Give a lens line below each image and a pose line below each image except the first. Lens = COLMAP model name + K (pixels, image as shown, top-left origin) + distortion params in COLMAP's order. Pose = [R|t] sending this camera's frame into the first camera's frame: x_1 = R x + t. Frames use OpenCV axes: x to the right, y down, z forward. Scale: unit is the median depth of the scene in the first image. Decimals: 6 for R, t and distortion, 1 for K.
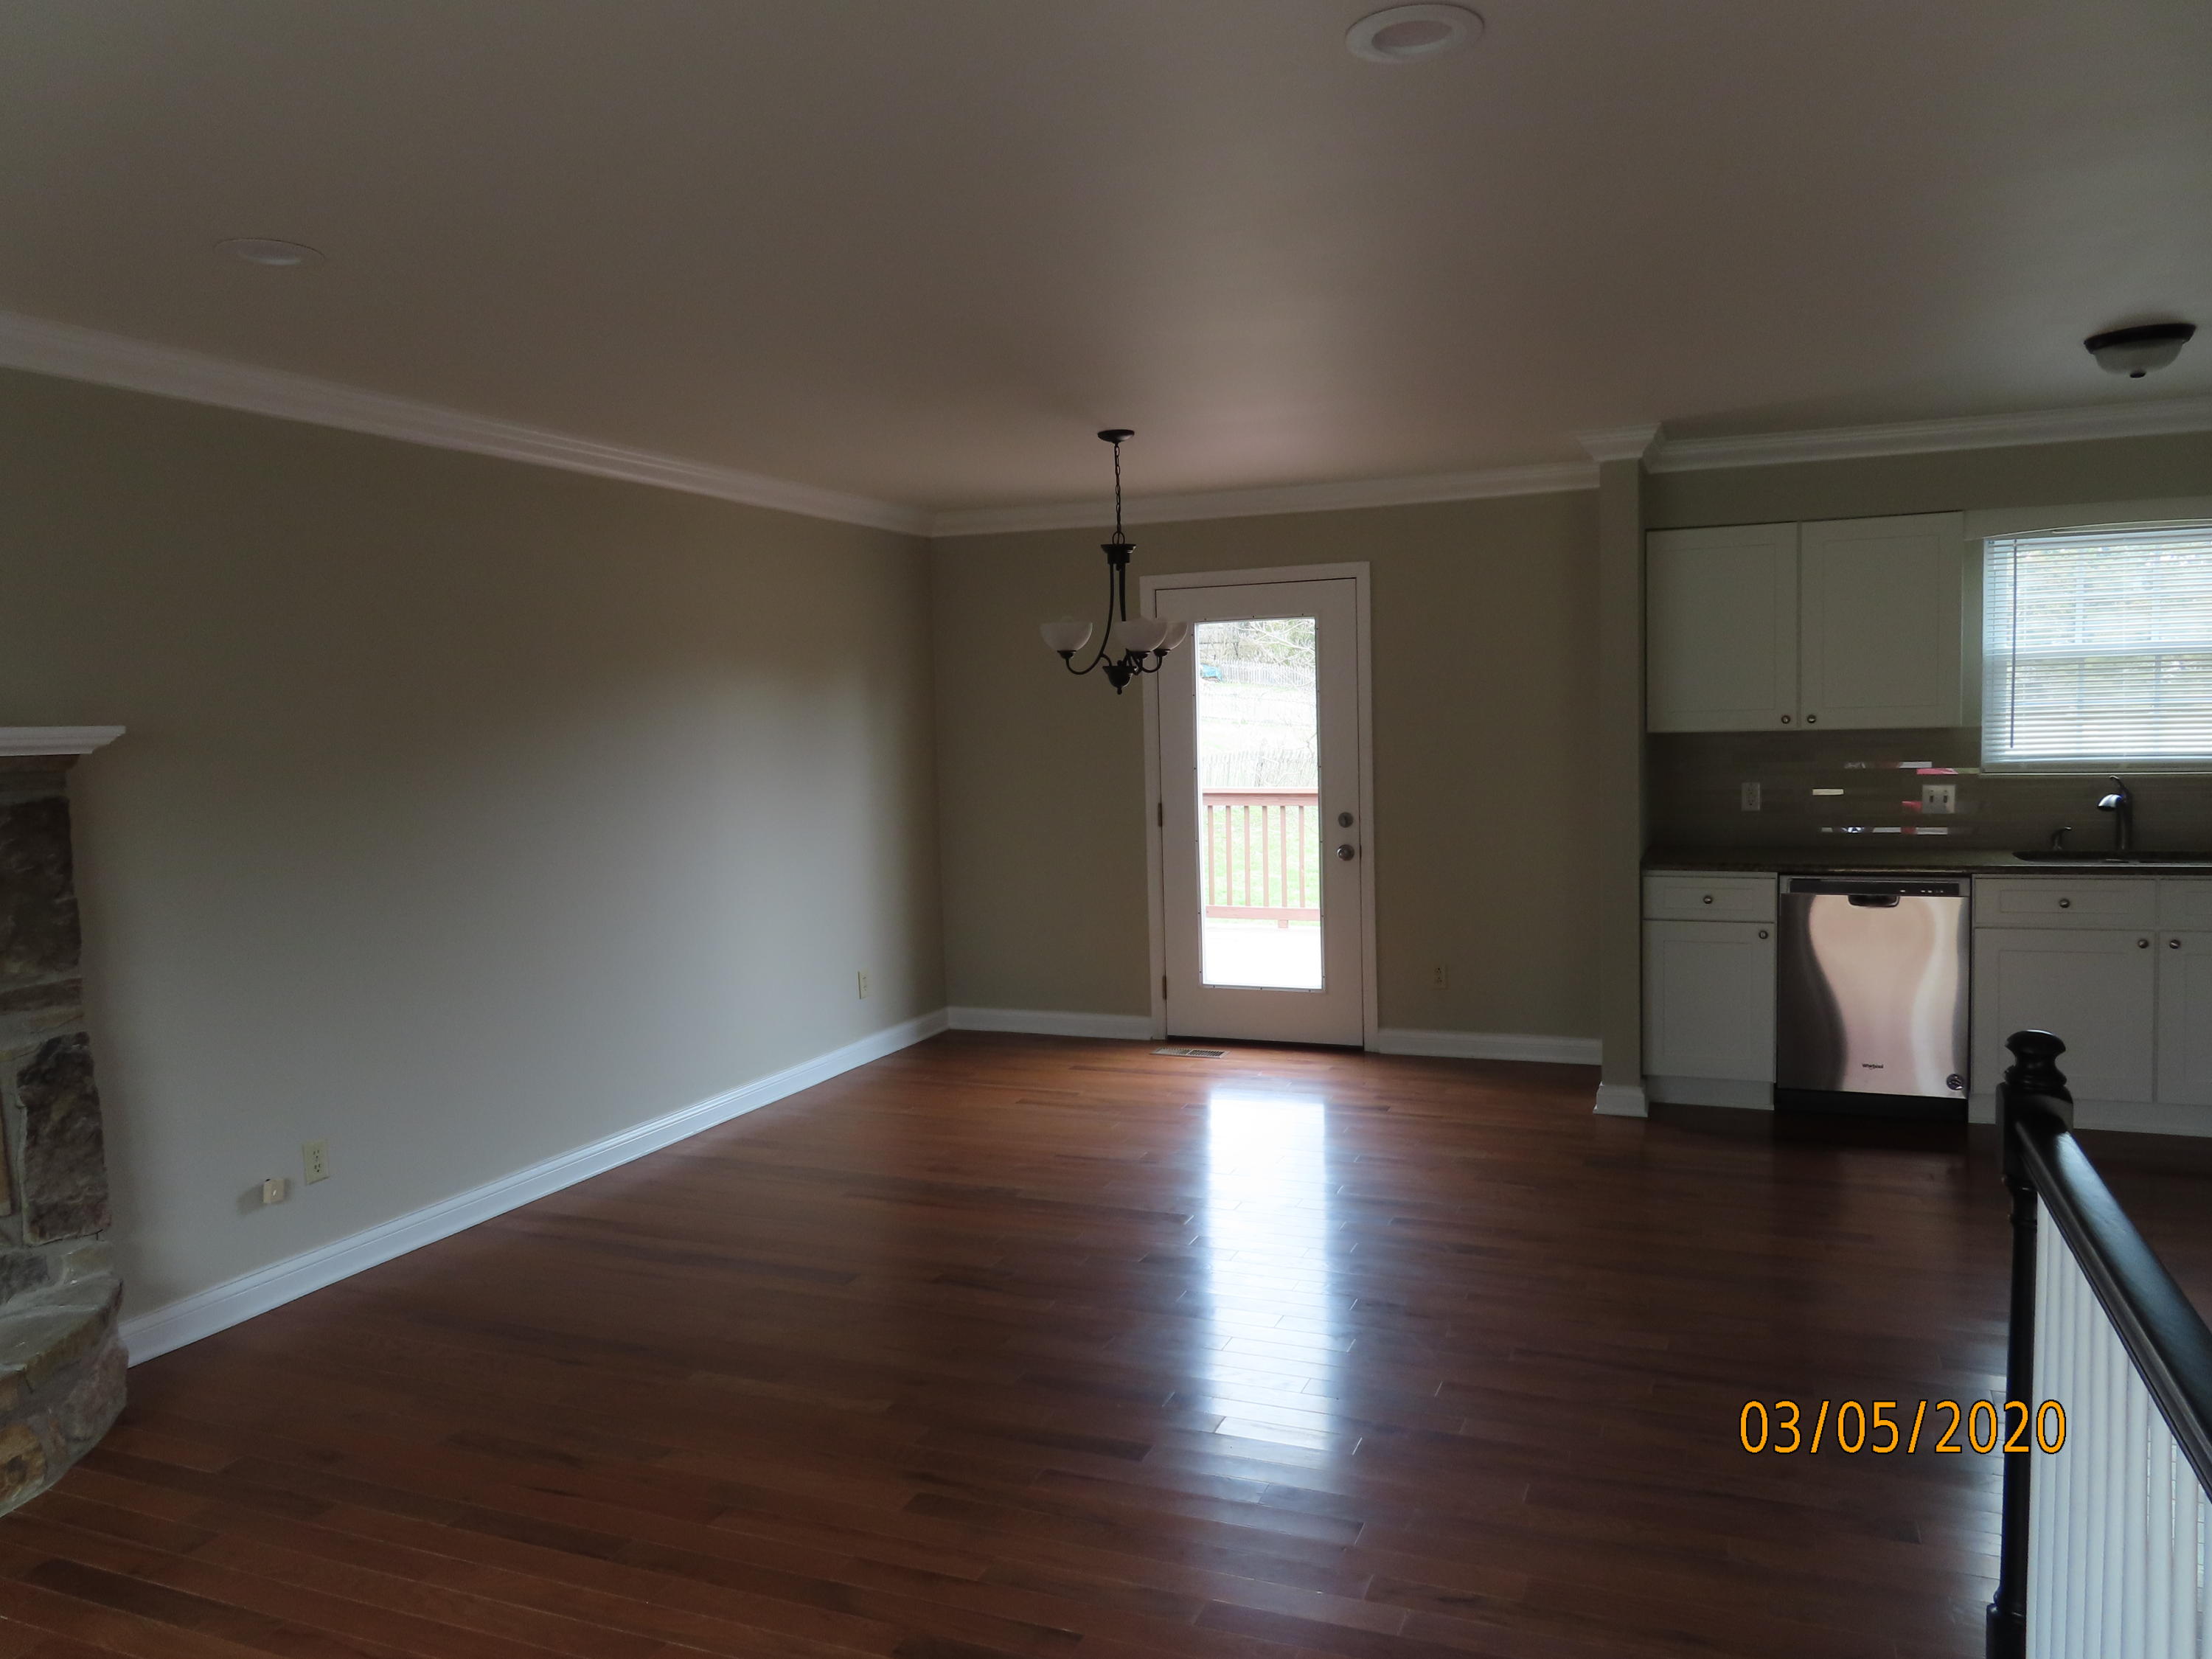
lens RADIAL K [[1565.7, 0, 1096.2], [0, 1565.7, 810.9], [0, 0, 1]] dist [-0.011464, -0.002945]
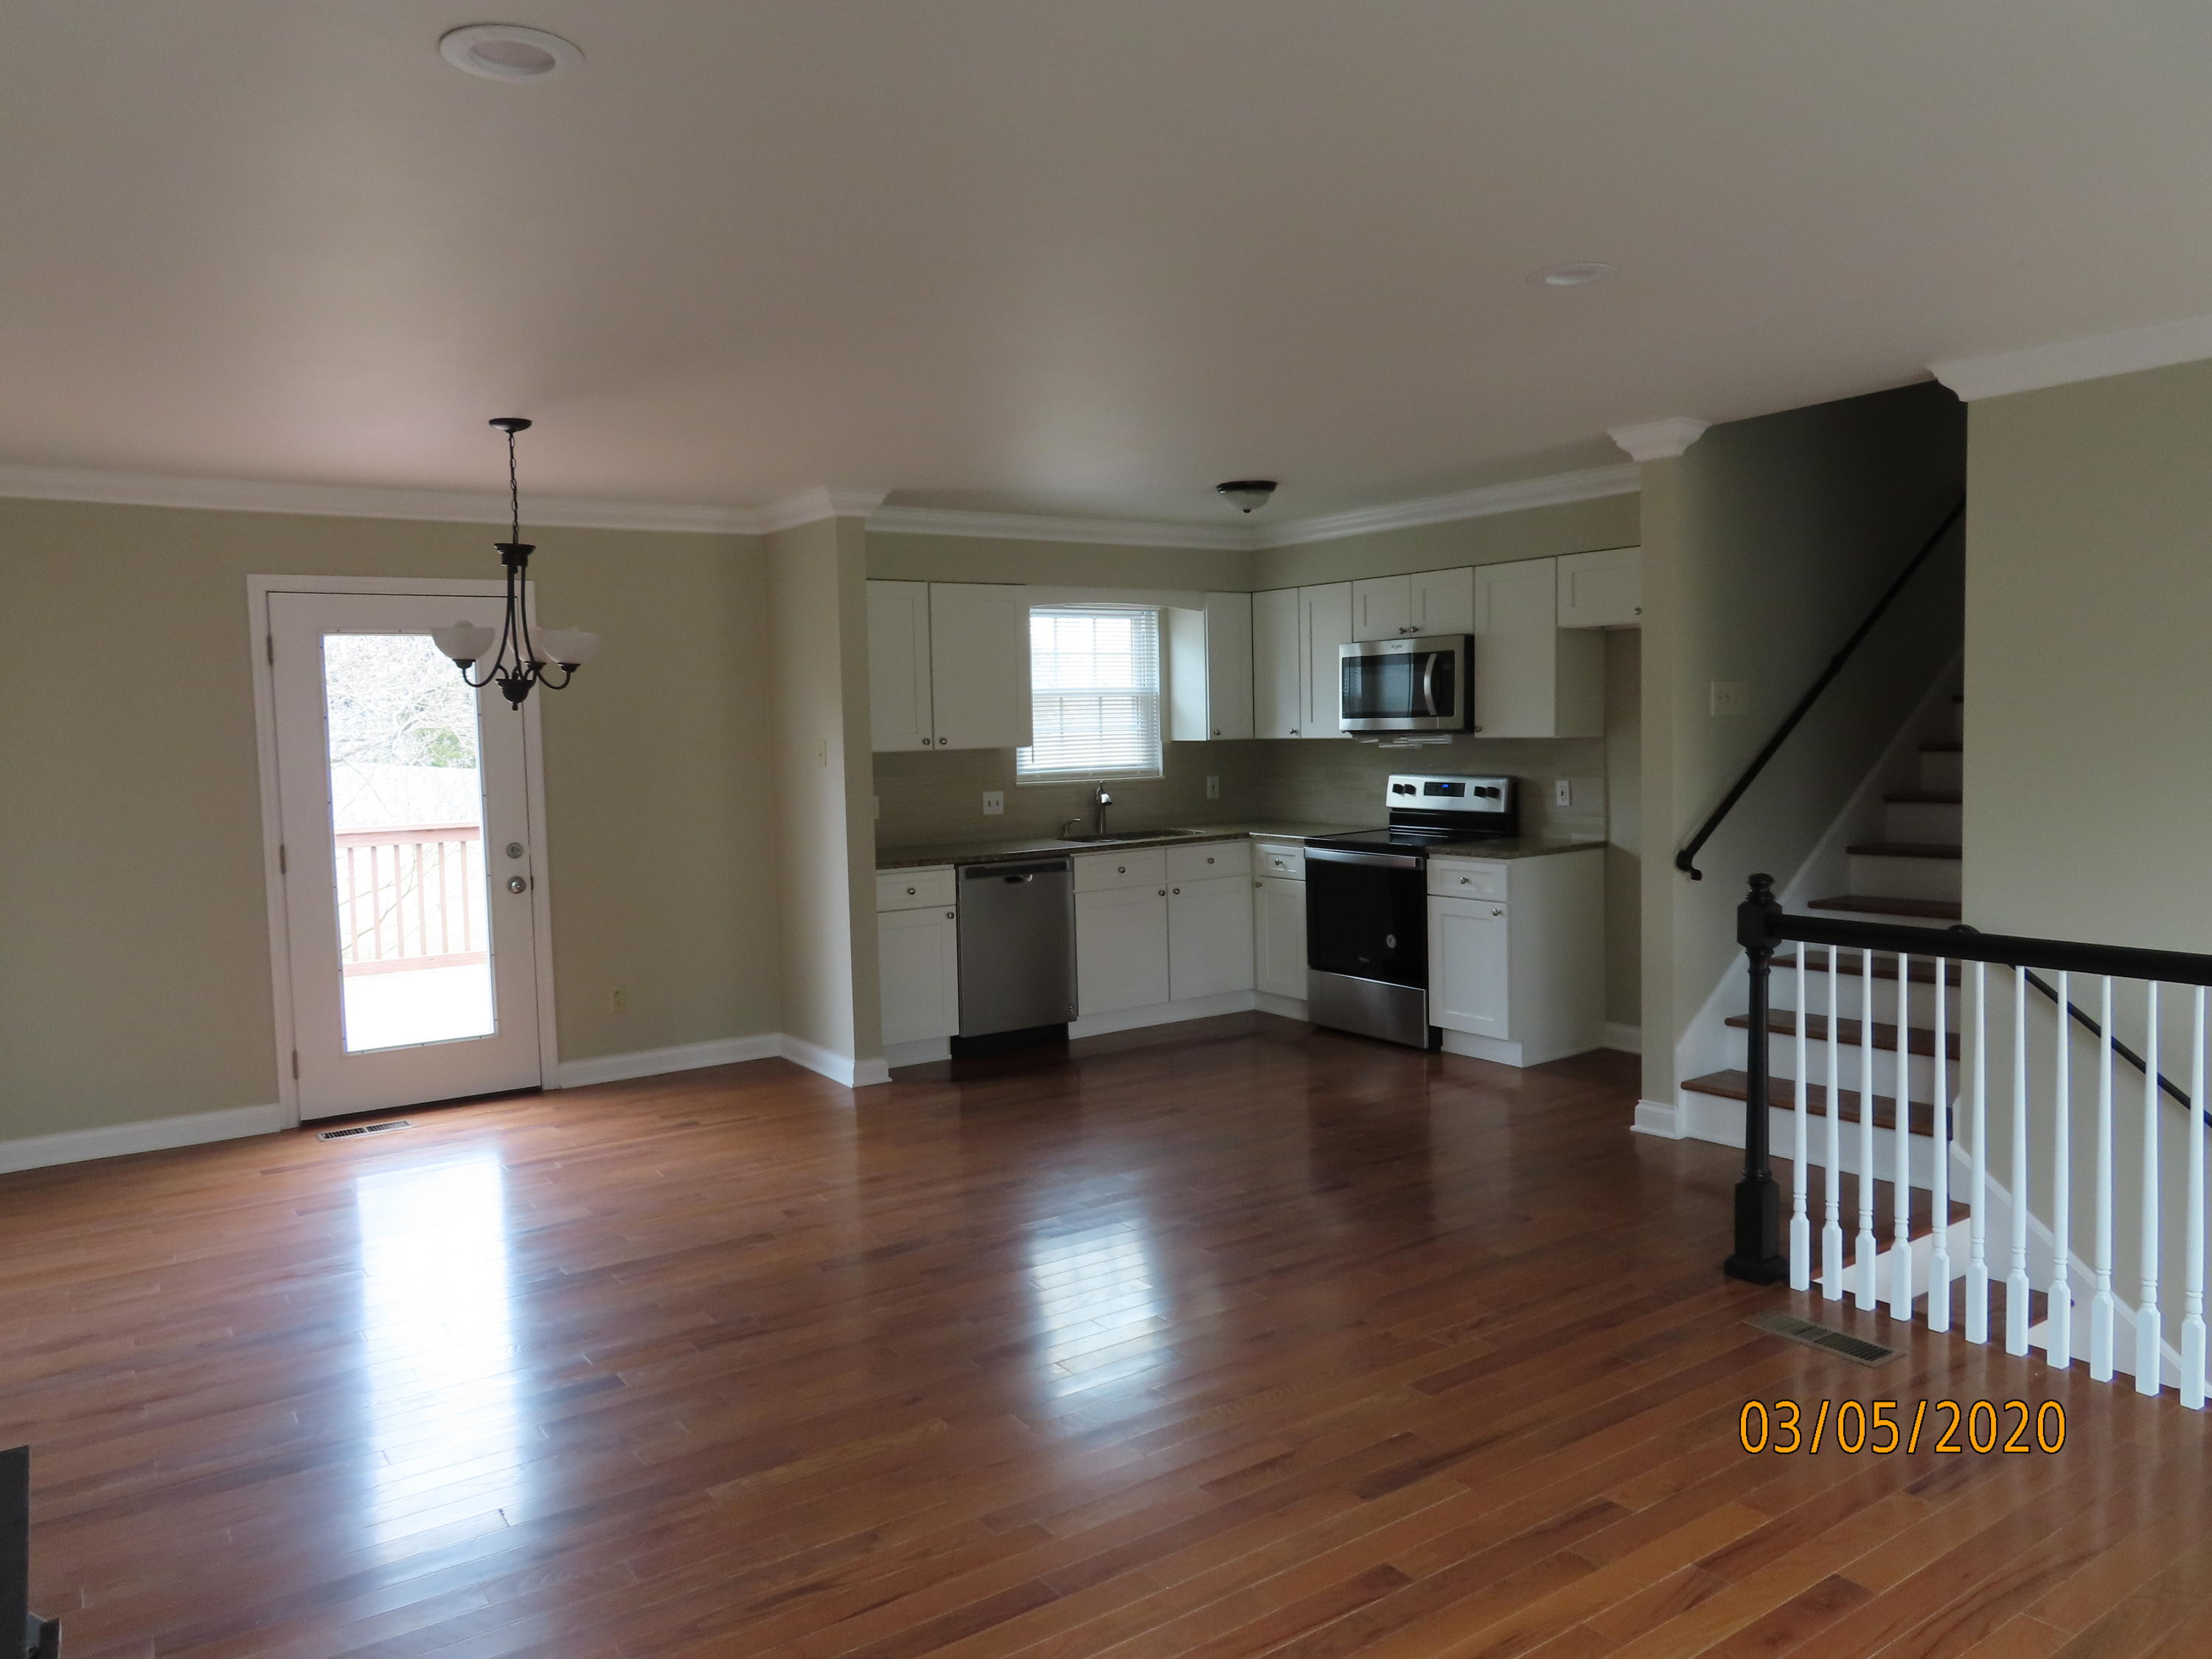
lens RADIAL K [[1584.1, 0, 1106.0], [0, 1584.1, 829.5], [0, 0, 1]] dist [-0.023997, 0.002059]
pose [[0.540014, -0.044430, 0.840483, -0.533771], [0.061972, 0.997994, 0.012939, 0.003032], [-0.839372, 0.045099, 0.541684, 0.211071]]
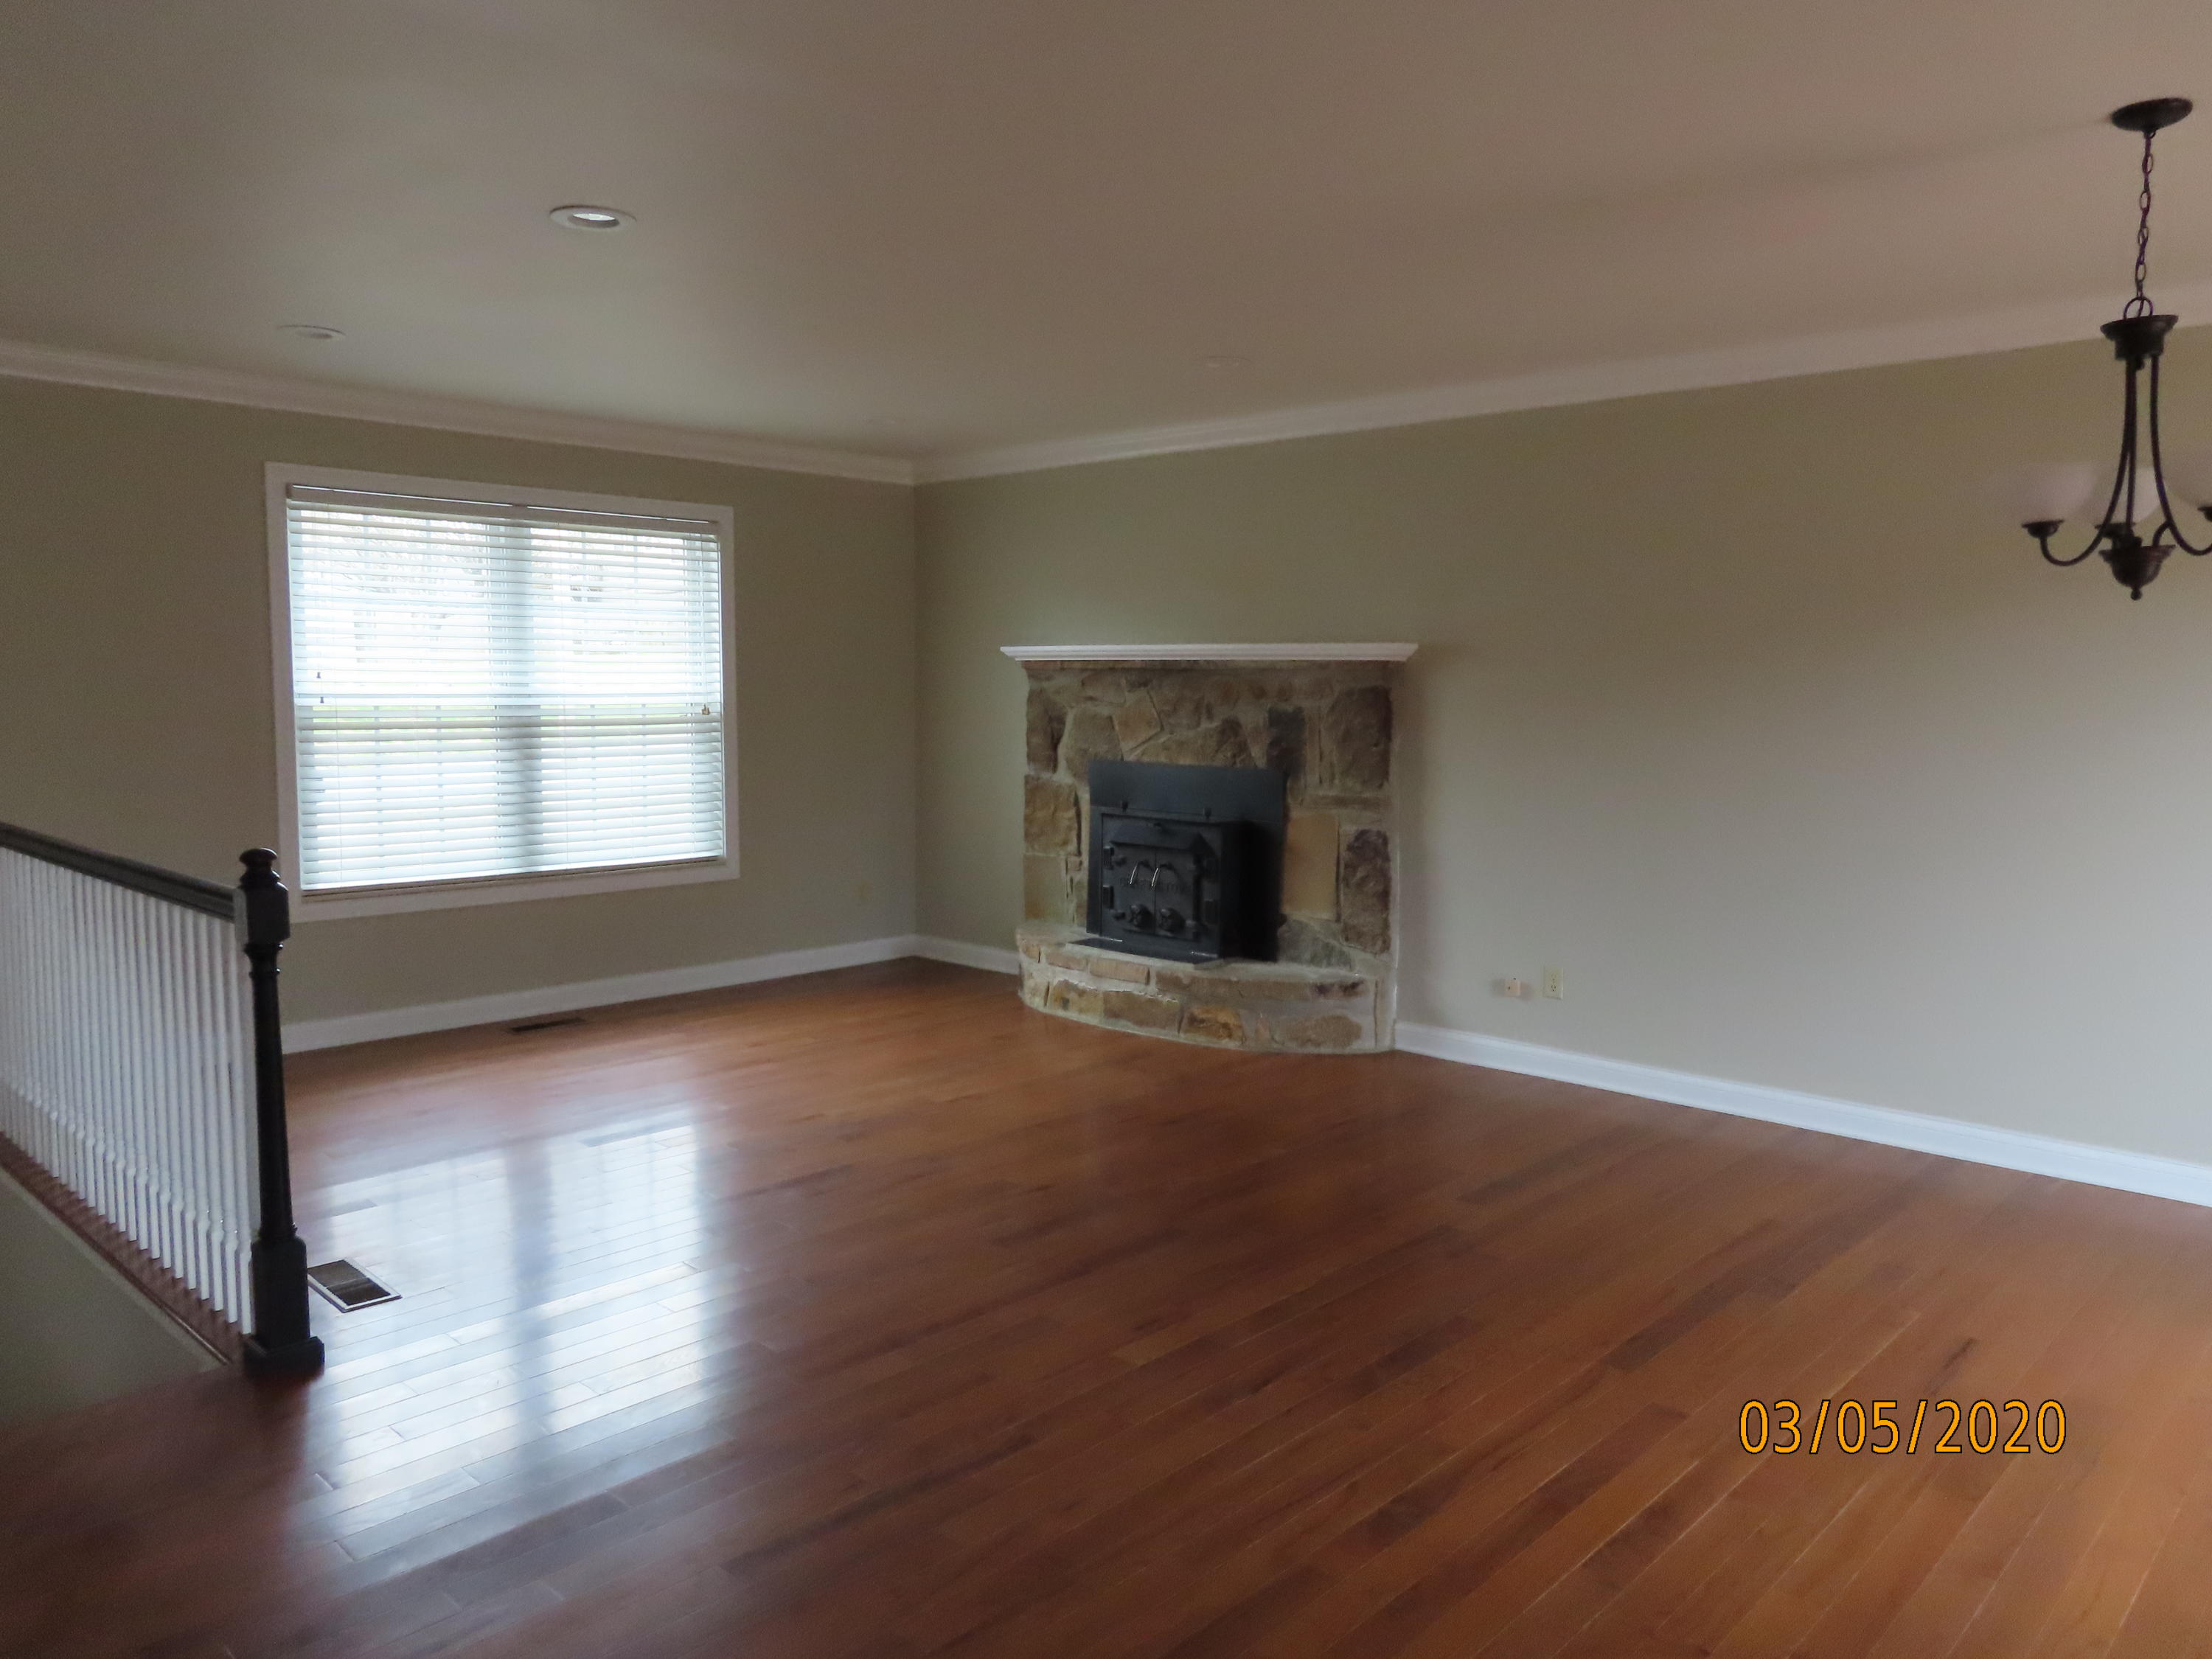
lens RADIAL K [[1565.7, 0, 1096.2], [0, 1565.7, 810.9], [0, 0, 1]] dist [-0.011464, -0.002945]
pose [[-0.372070, 0.109066, -0.921775, 0.611970], [-0.048744, 0.989406, 0.136744, -0.055887], [0.926924, 0.095809, -0.362812, 0.827300]]
